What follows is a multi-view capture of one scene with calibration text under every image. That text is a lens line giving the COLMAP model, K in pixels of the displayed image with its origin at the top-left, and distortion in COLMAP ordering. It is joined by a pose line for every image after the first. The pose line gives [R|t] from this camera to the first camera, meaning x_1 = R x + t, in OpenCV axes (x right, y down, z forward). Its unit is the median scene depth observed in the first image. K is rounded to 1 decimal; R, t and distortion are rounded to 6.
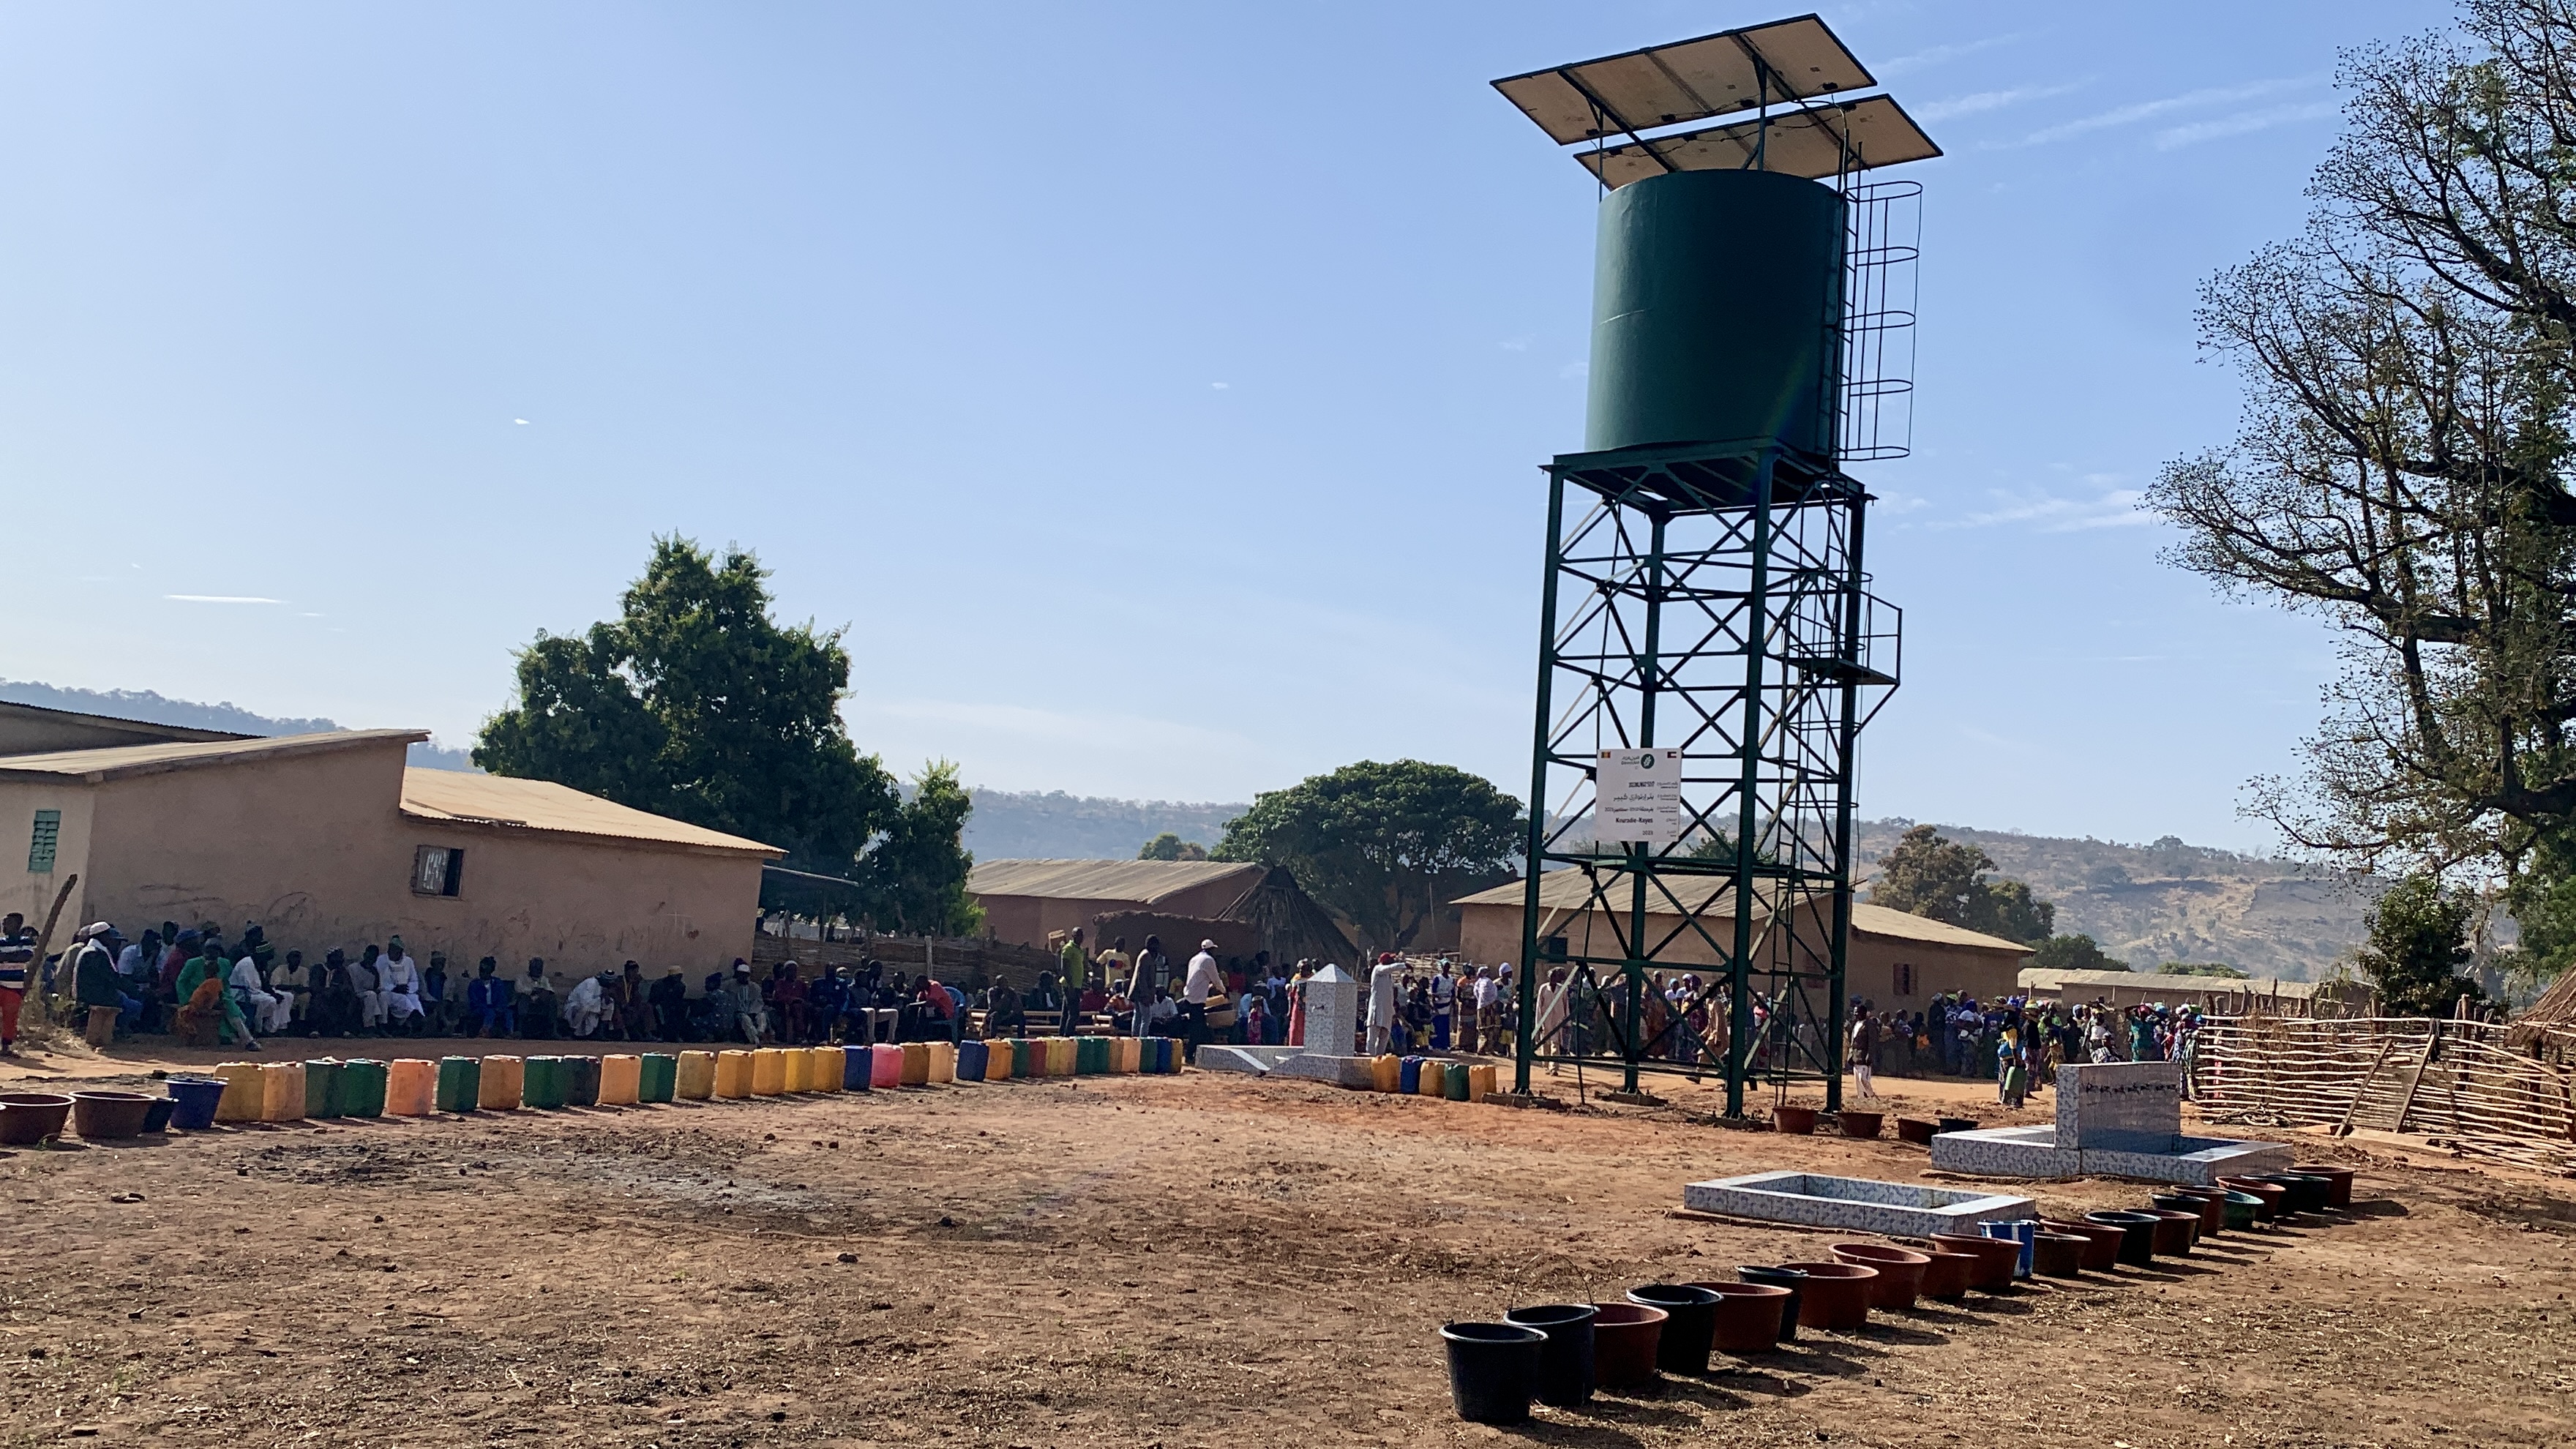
lens RADIAL K [[2323.8, 0, 1286.4], [0, 2323.8, 683.0], [0, 0, 1]] dist [0.097091, -0.164222]
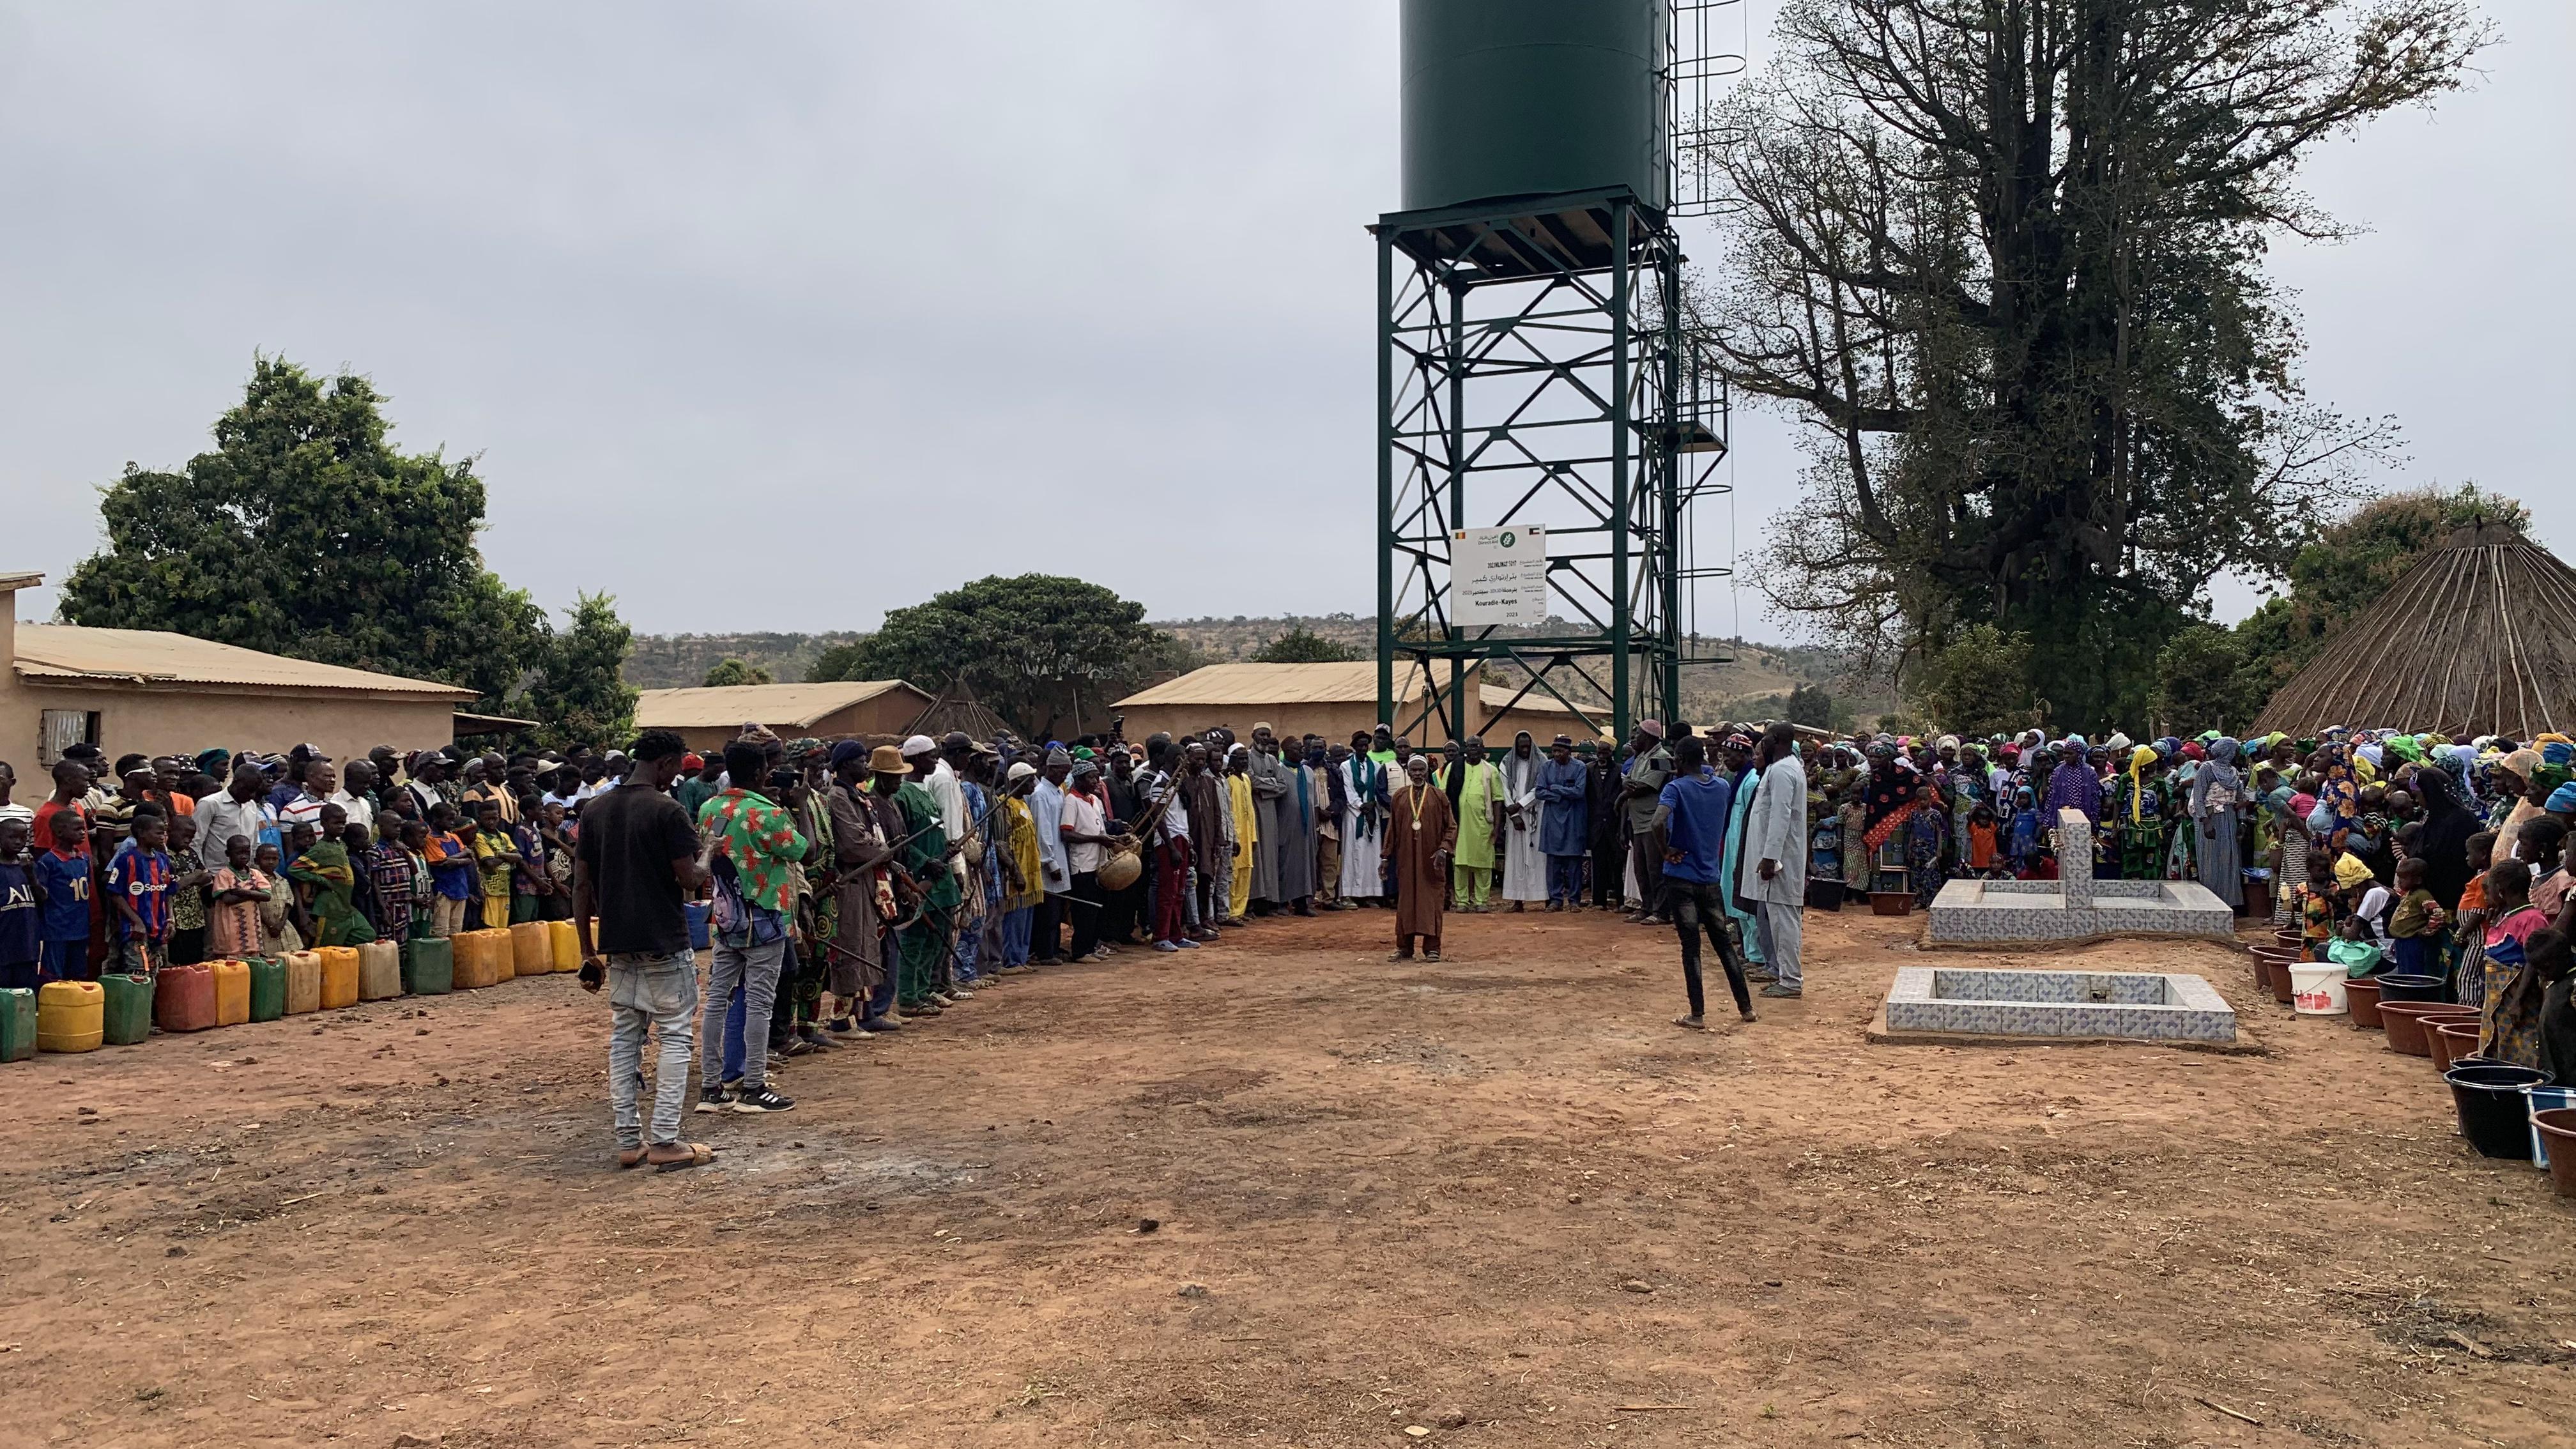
lens RADIAL K [[2026.3, 0, 1288.0], [0, 2026.3, 724.5], [0, 0, 1]] dist [0.064125, -0.002109]
pose [[0.972518, -0.065803, 0.223336, -0.064056], [0.041950, 0.993055, 0.109918, 0.007341], [-0.229018, -0.097529, 0.968524, 0.113687]]
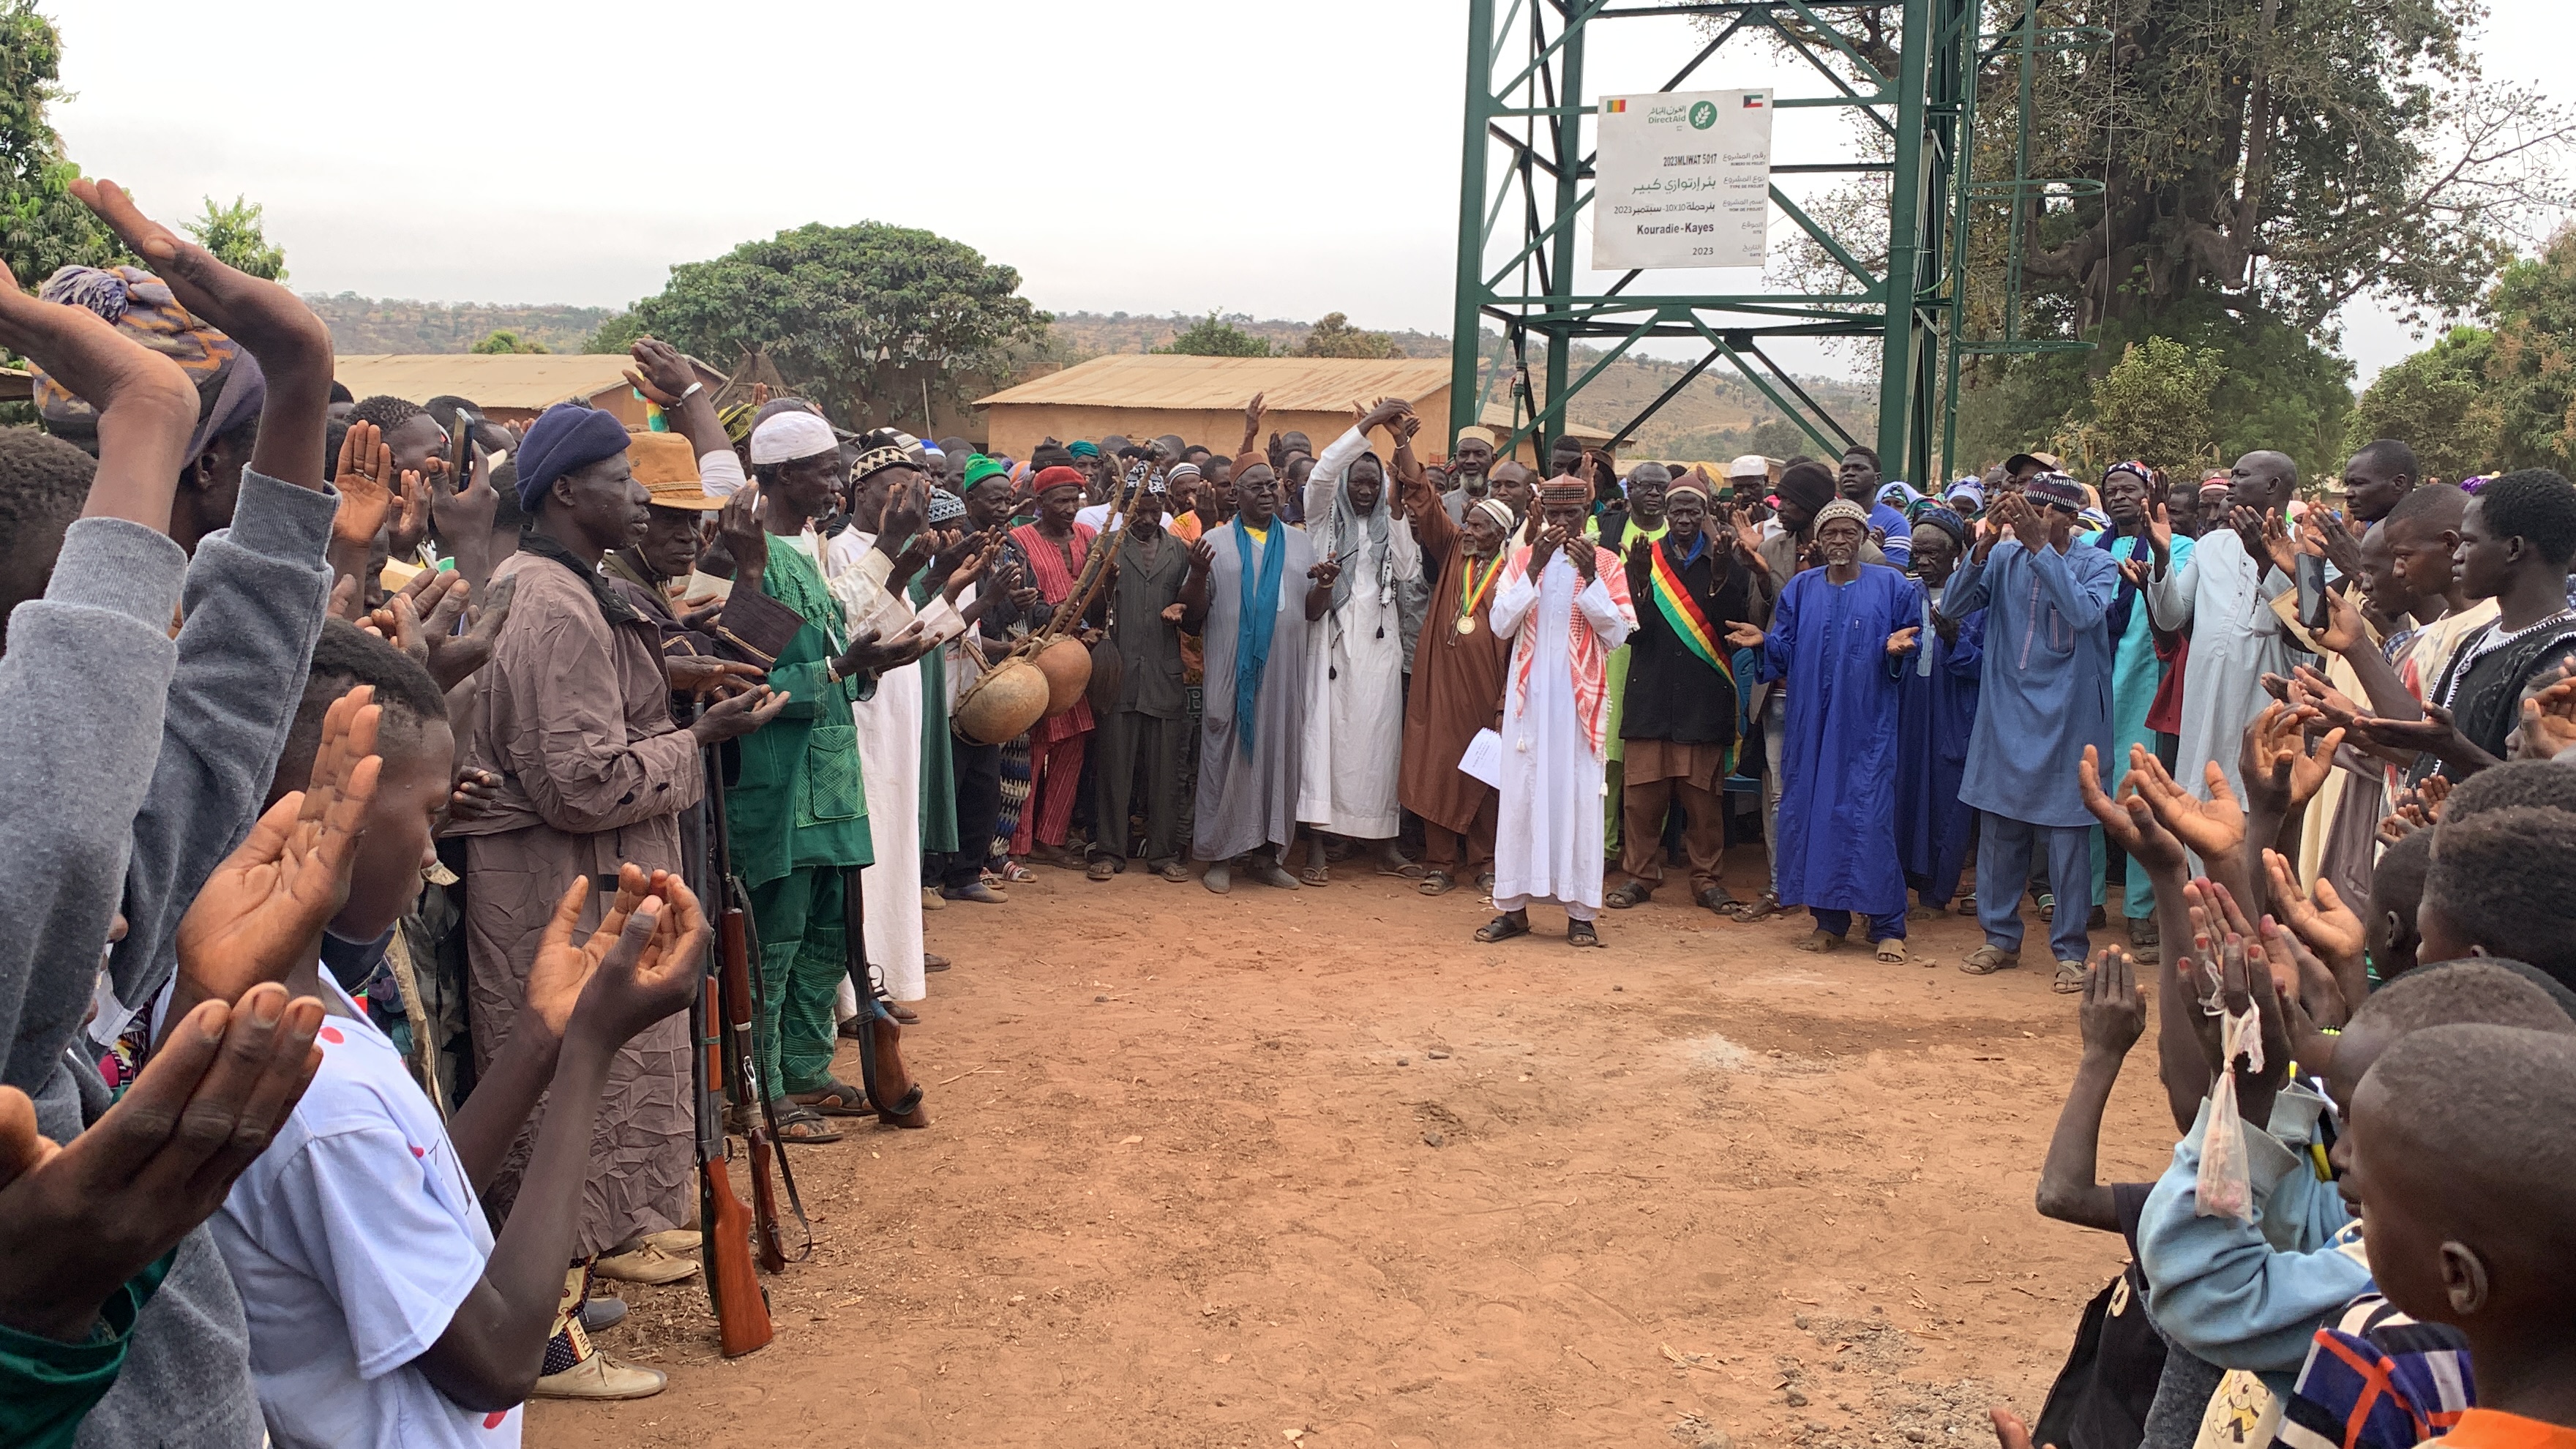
lens RADIAL K [[2323.8, 0, 1286.4], [0, 2323.8, 683.0], [0, 0, 1]] dist [0.097091, -0.164222]
pose [[0.962474, -0.054076, 0.265932, -0.044721], [-0.003662, 0.977268, 0.211976, 0.025138], [-0.271350, -0.204996, 0.940397, 0.264690]]
